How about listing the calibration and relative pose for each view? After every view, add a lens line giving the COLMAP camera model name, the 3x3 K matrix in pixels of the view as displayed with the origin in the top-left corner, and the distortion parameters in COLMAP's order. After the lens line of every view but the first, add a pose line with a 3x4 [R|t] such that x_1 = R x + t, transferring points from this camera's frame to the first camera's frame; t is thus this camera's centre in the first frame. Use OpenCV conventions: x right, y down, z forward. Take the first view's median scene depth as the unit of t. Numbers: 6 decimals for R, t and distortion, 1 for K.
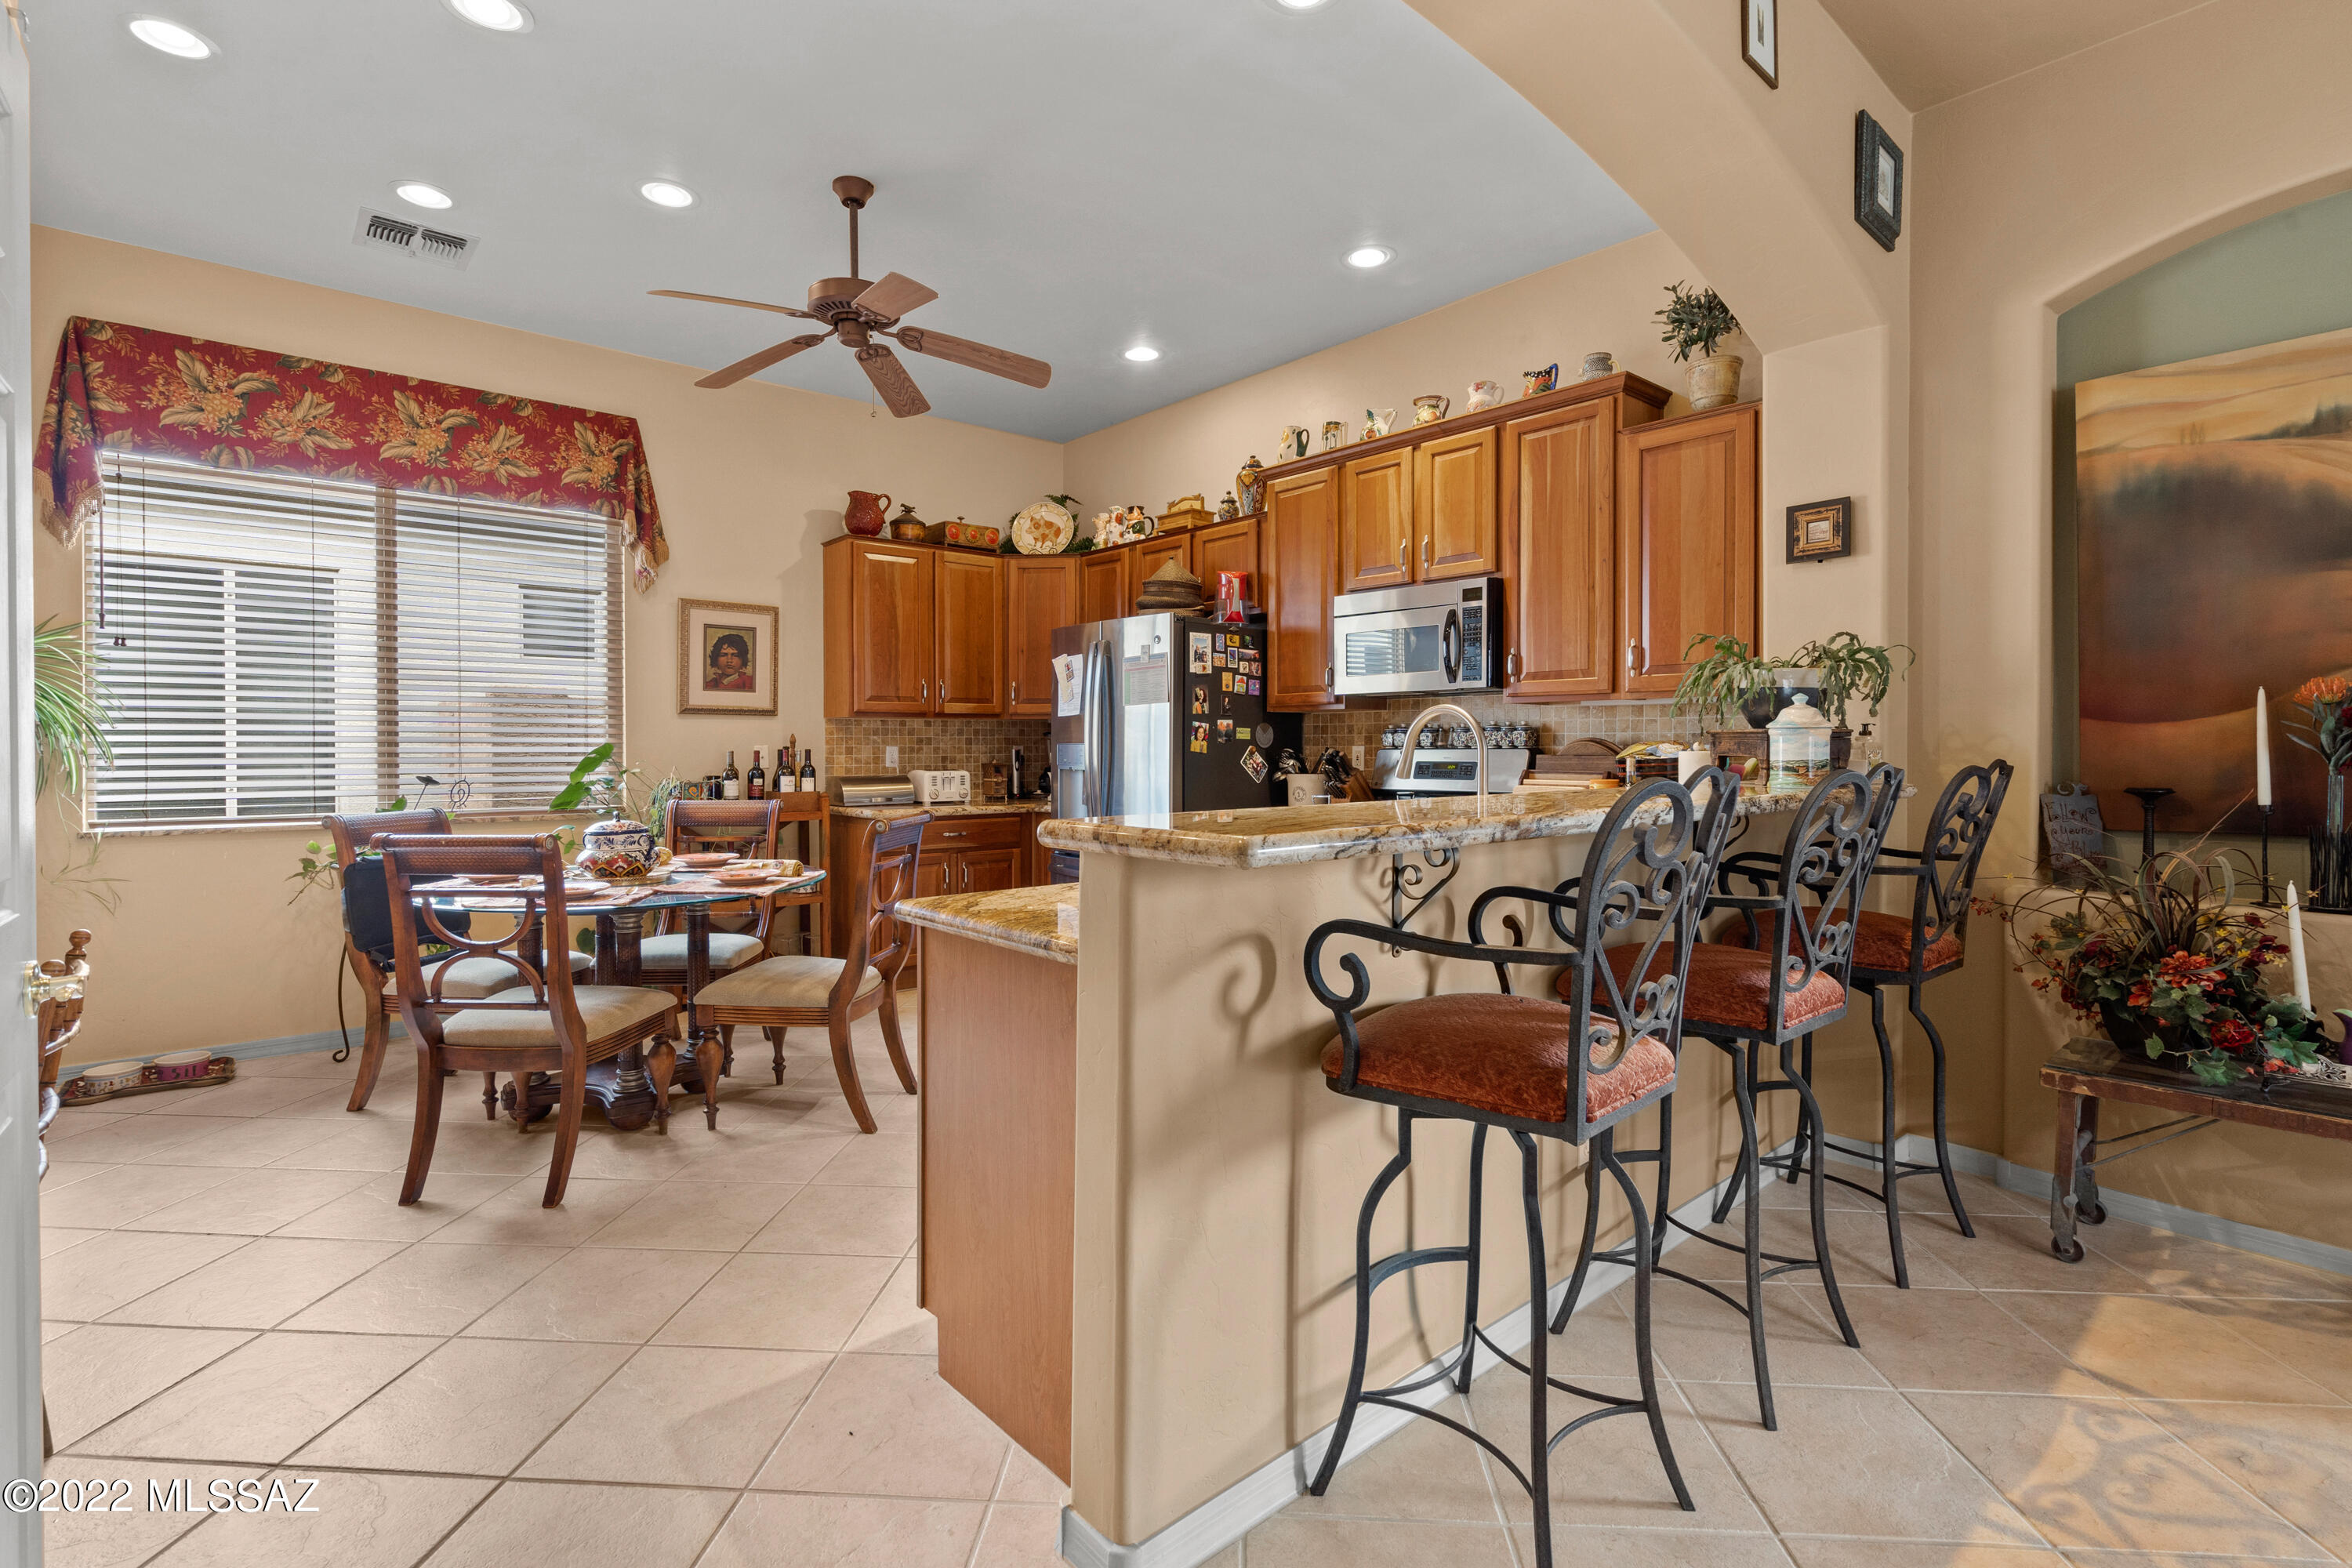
lens RADIAL K [[1090.2, 0, 1165.0], [0, 1090.2, 755.0], [0, 0, 1]] dist [-0.005762, 0.001905]
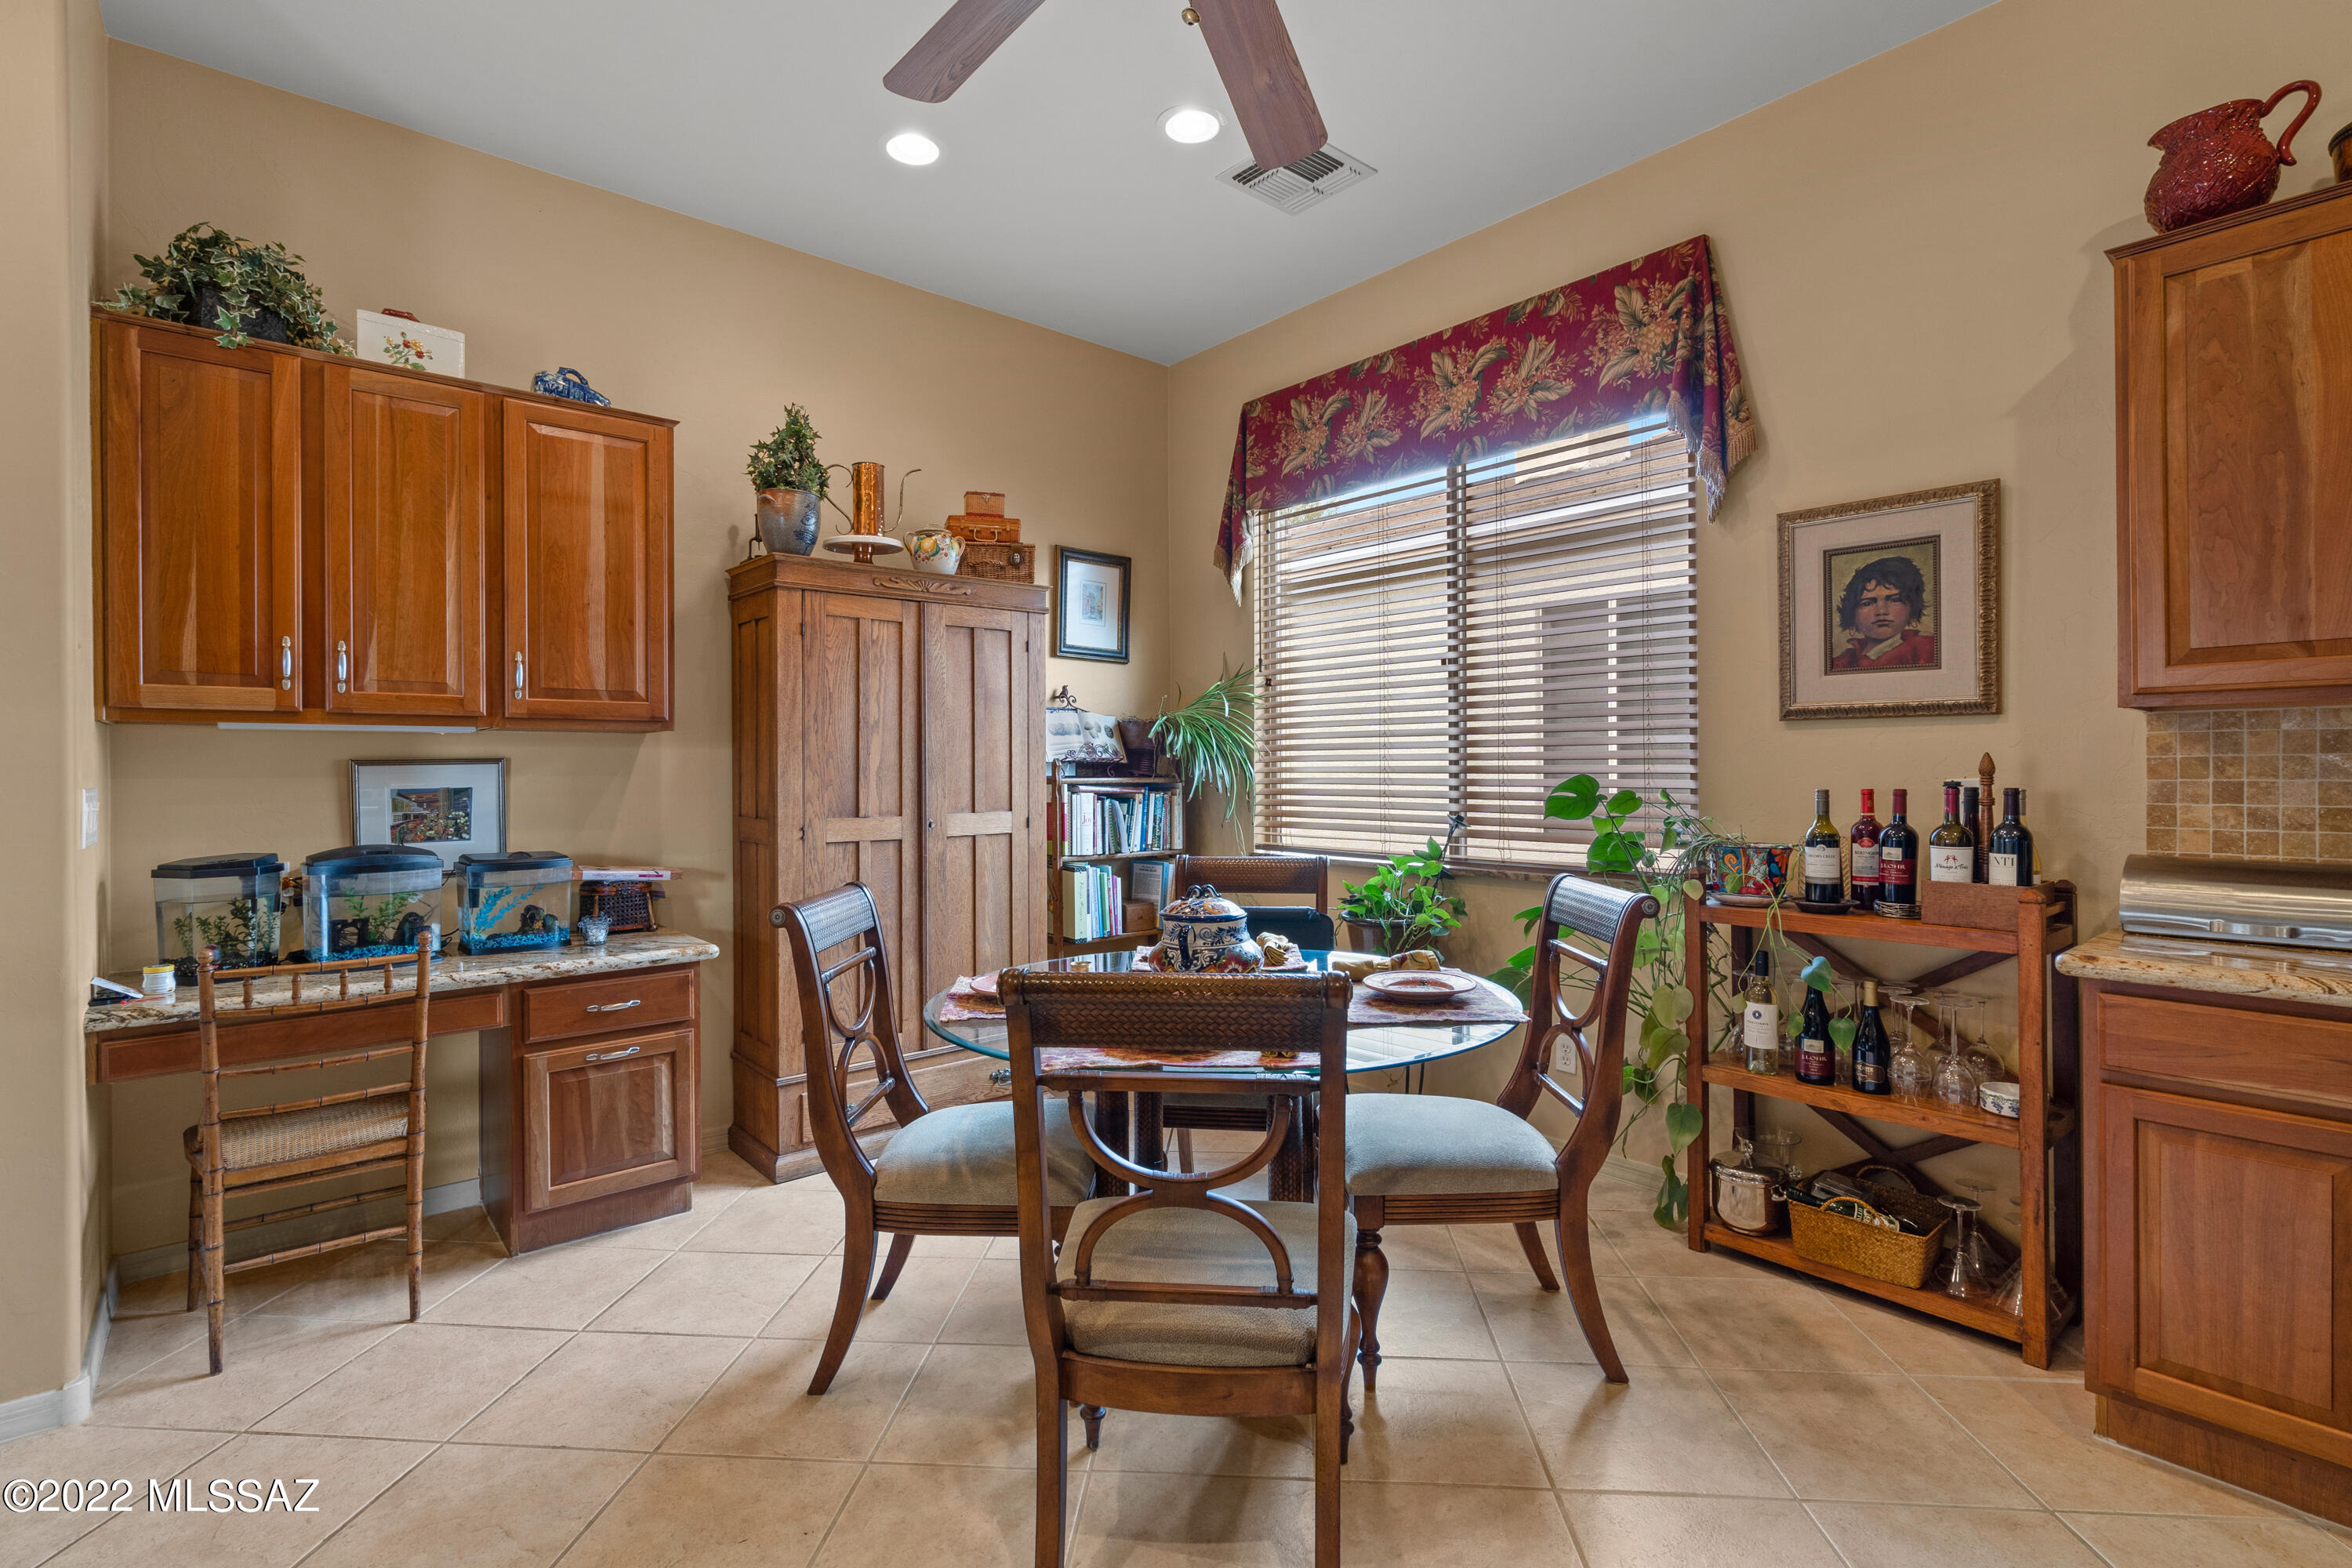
lens RADIAL K [[1090.2, 0, 1172.8], [0, 1090.2, 771.2], [0, 0, 1]] dist [-0.005762, 0.001905]
pose [[0.005222, 0.000776, -0.999986, 0.135033], [-0.004712, 0.999989, 0.000751, -0.013546], [0.999975, 0.004708, 0.005226, 0.834020]]
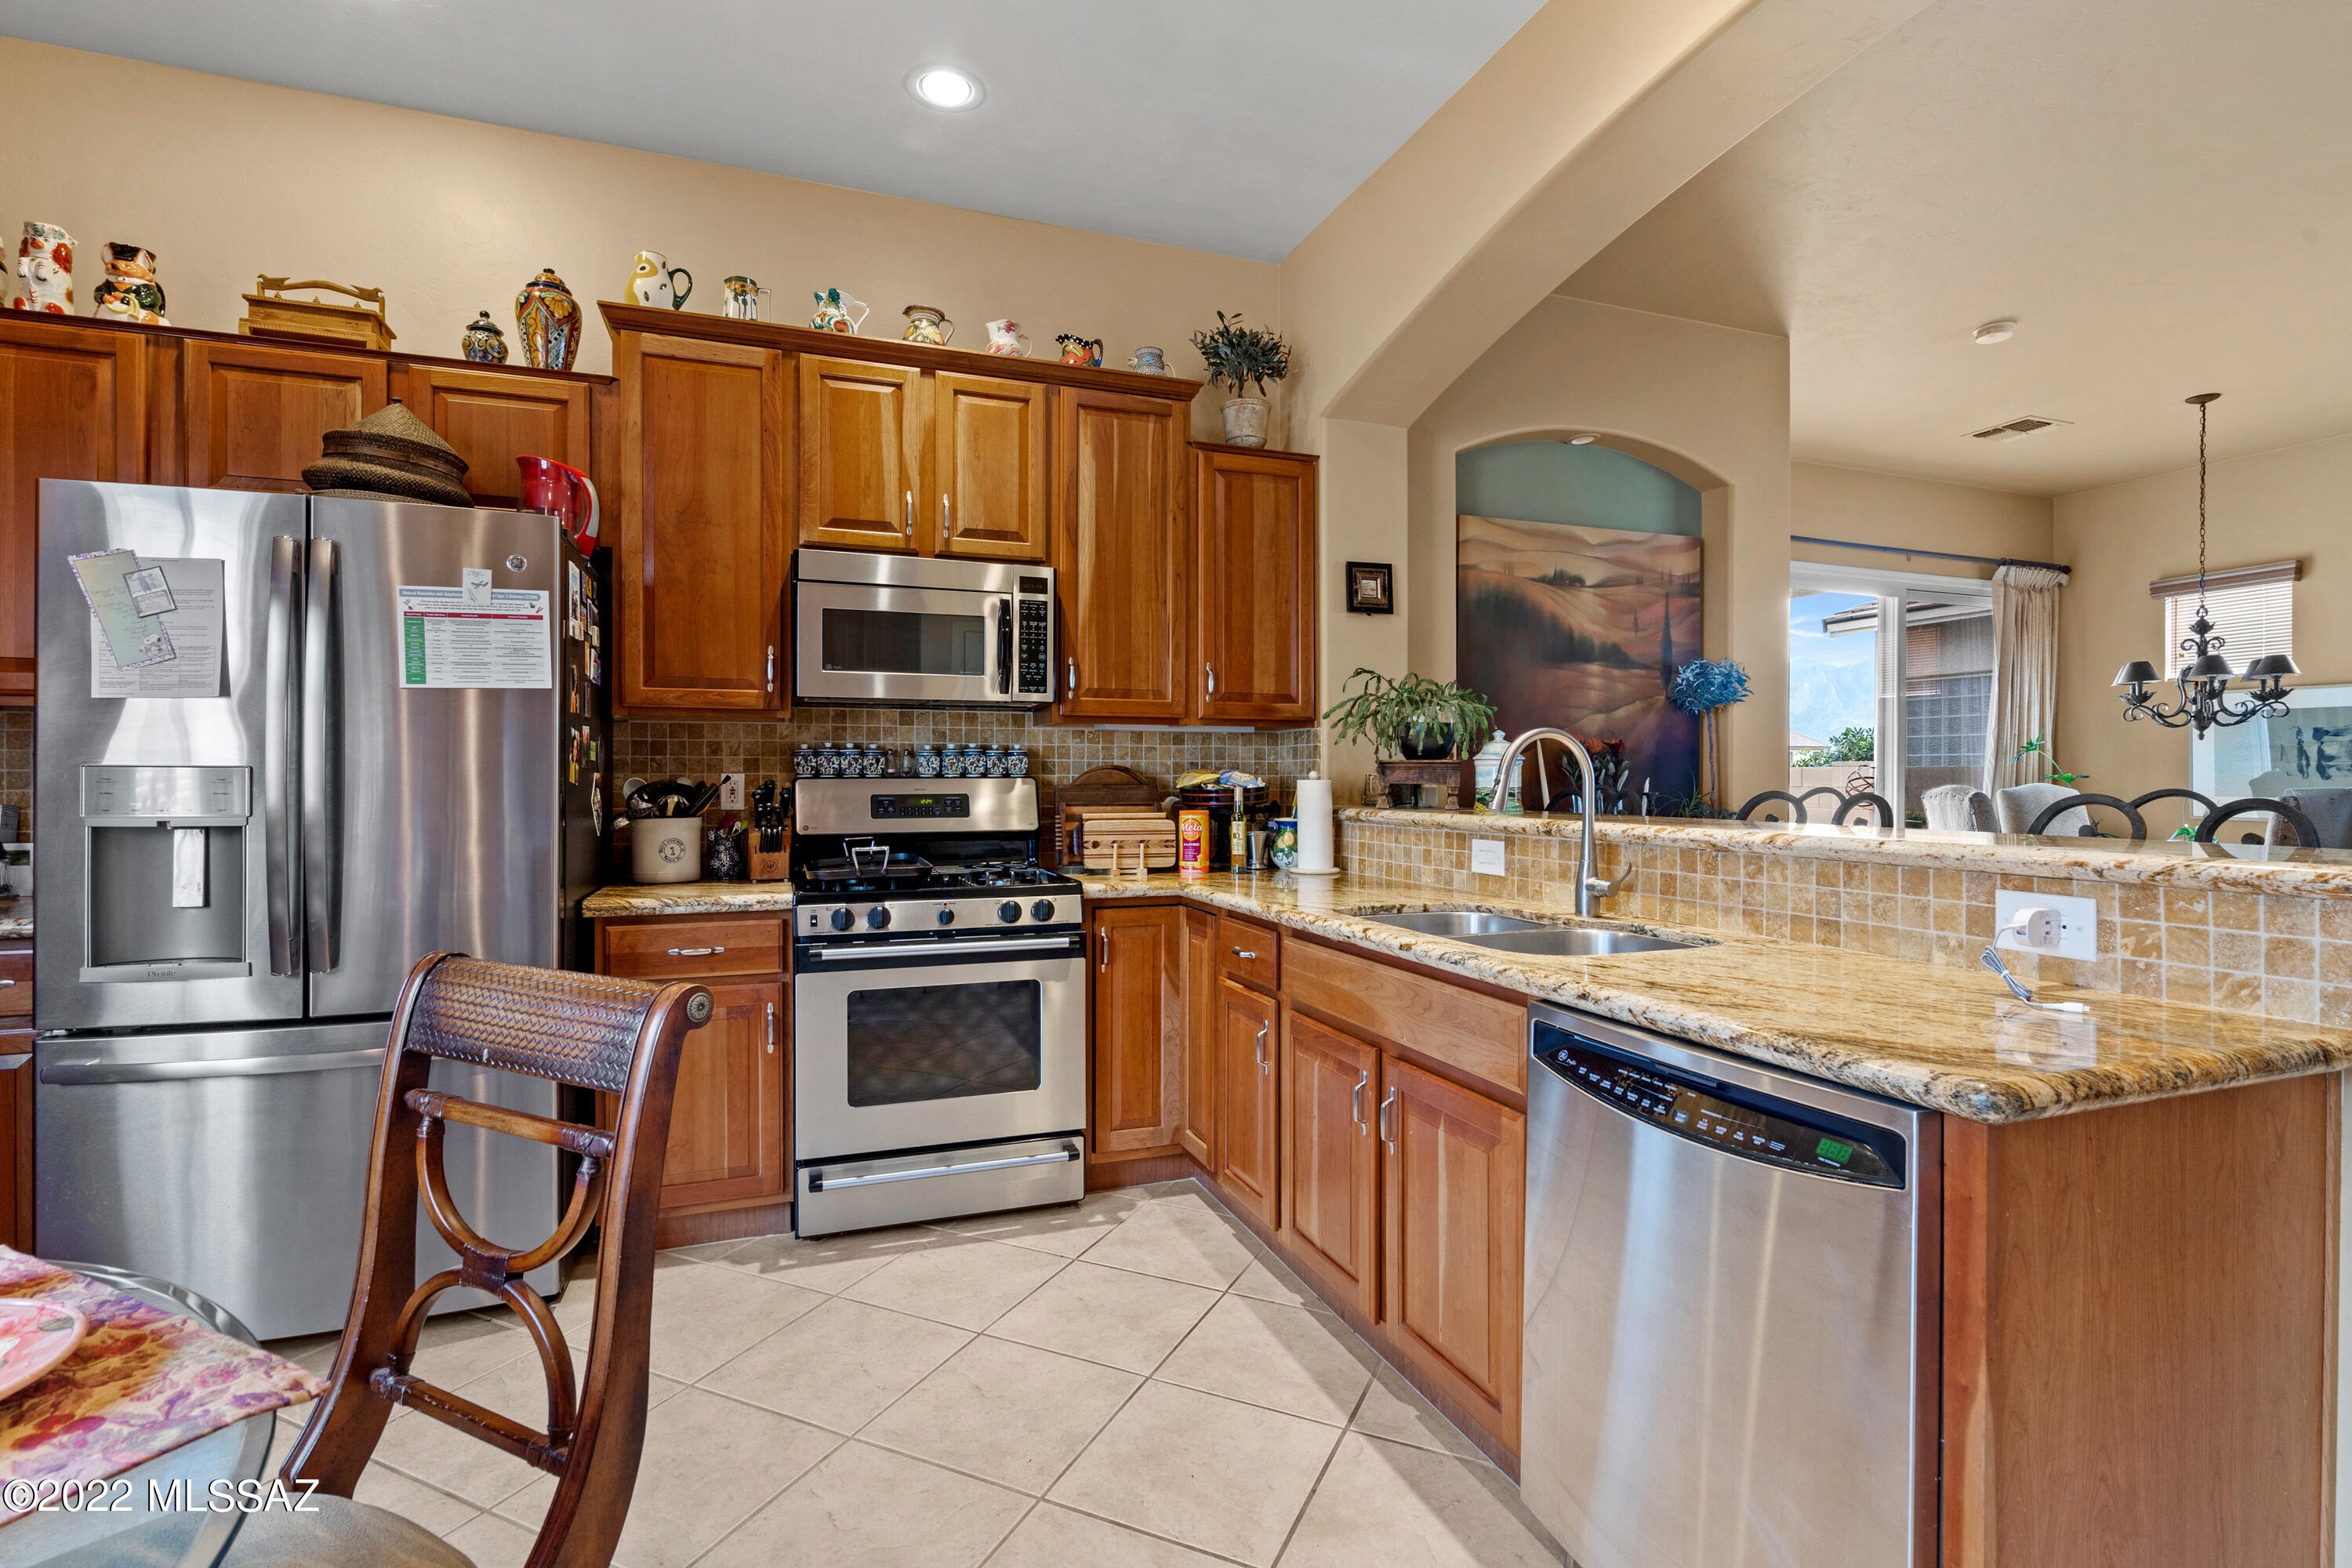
lens RADIAL K [[1090.2, 0, 1171.3], [0, 1090.2, 791.5], [0, 0, 1]] dist [-0.005762, 0.001905]
pose [[0.355851, -0.010764, 0.934481, -0.413517], [0.005504, 0.999940, 0.009422, -0.002126], [-0.934526, 0.001791, 0.355889, 0.586919]]
